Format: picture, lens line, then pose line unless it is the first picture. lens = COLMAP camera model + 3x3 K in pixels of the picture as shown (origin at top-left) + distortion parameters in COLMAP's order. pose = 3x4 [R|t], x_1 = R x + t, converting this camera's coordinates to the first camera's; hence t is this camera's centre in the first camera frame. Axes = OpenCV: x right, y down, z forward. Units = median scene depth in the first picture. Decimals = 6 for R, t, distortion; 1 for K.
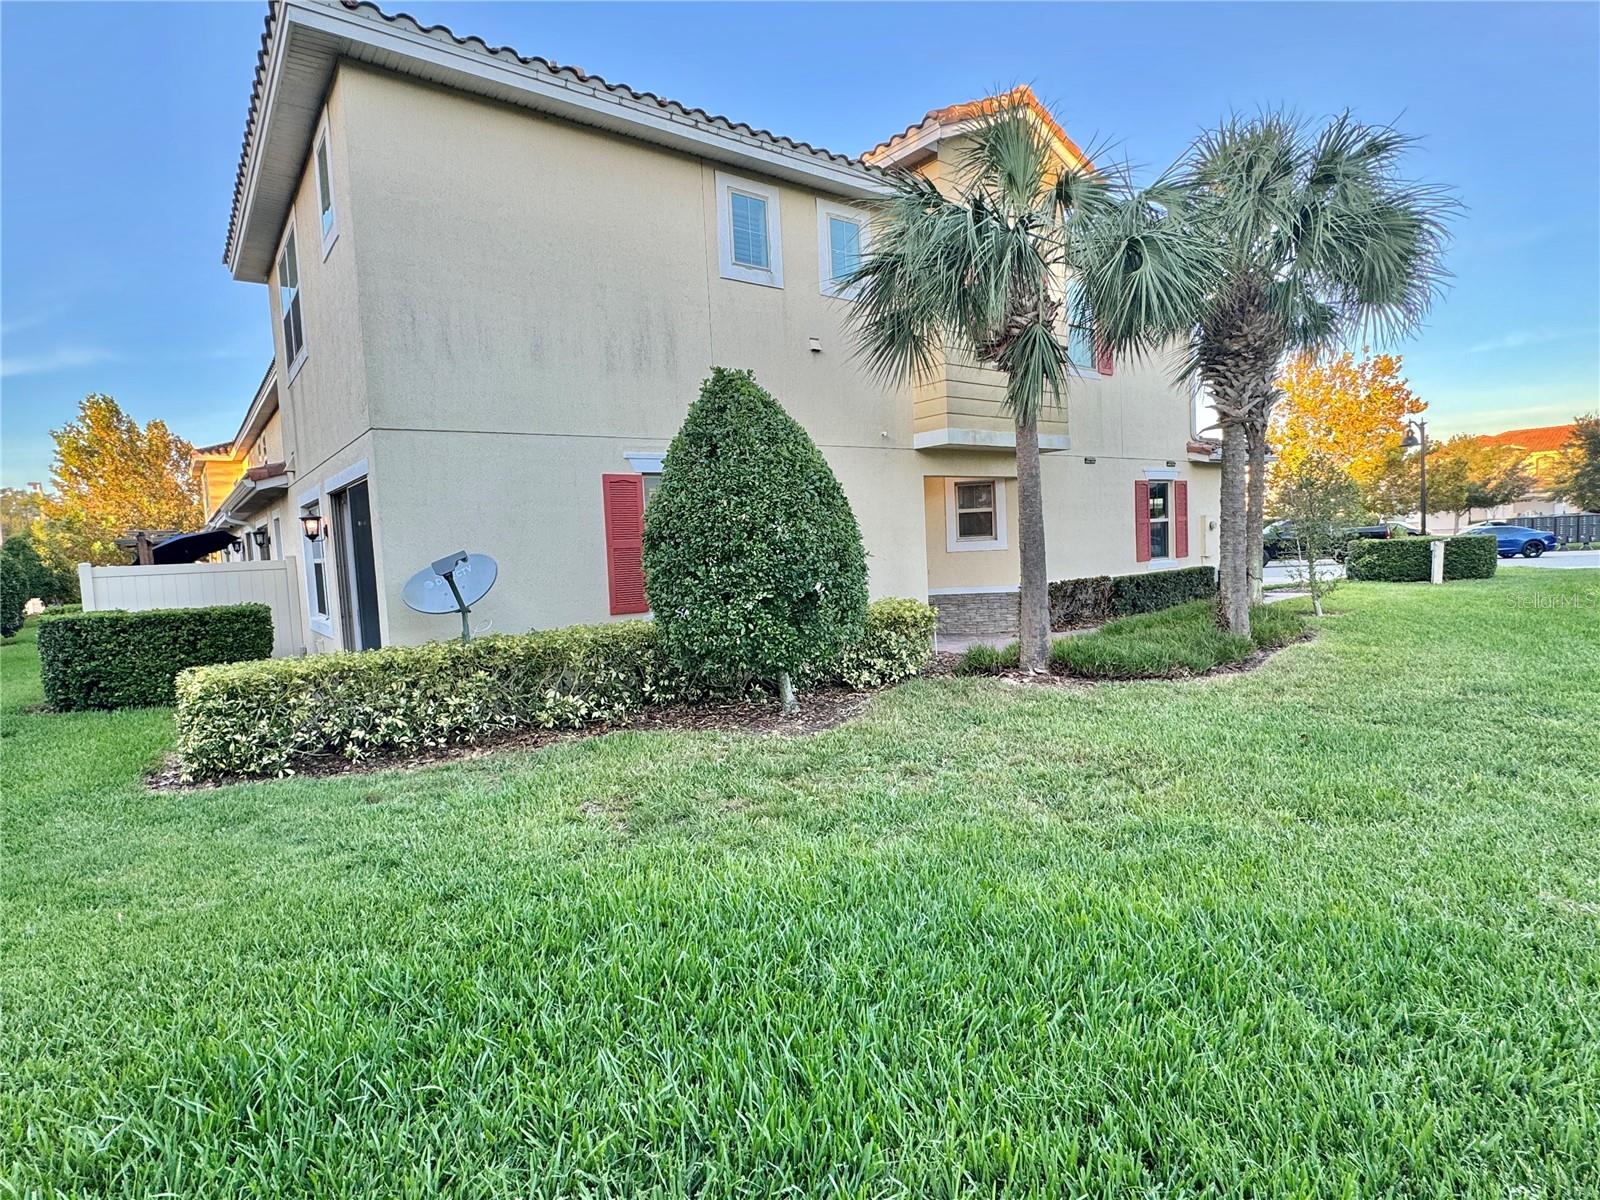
lens RADIAL K [[817.3, 0, 800.0], [0, 817.3, 599.5], [0, 0, 1]] dist [-0.000748, -0.000093]
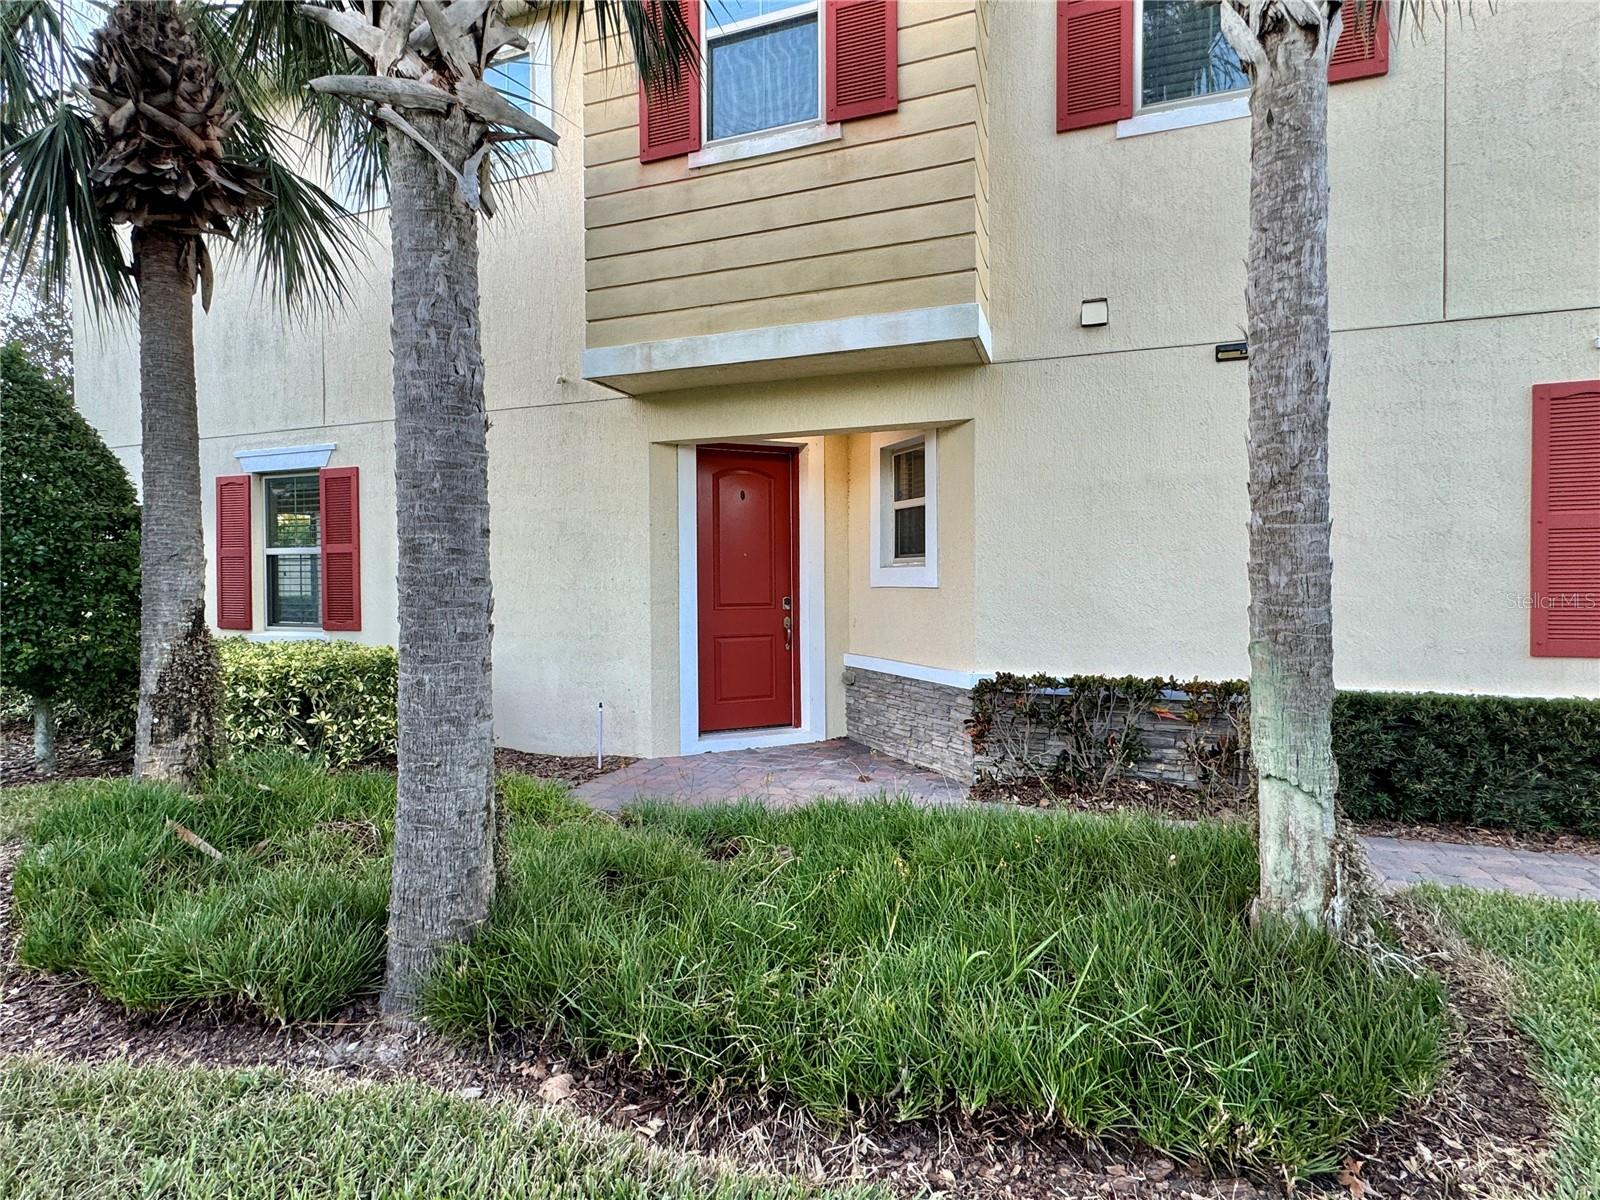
lens RADIAL K [[817.3, 0, 799.9], [0, 817.3, 595.7], [0, 0, 1]] dist [-0.000748, -0.000093]
pose [[0.521722, 0.060237, -0.850986, 0.587587], [-0.076960, 0.996760, 0.023372, -0.061035], [0.849637, 0.053298, 0.524668, 0.696192]]
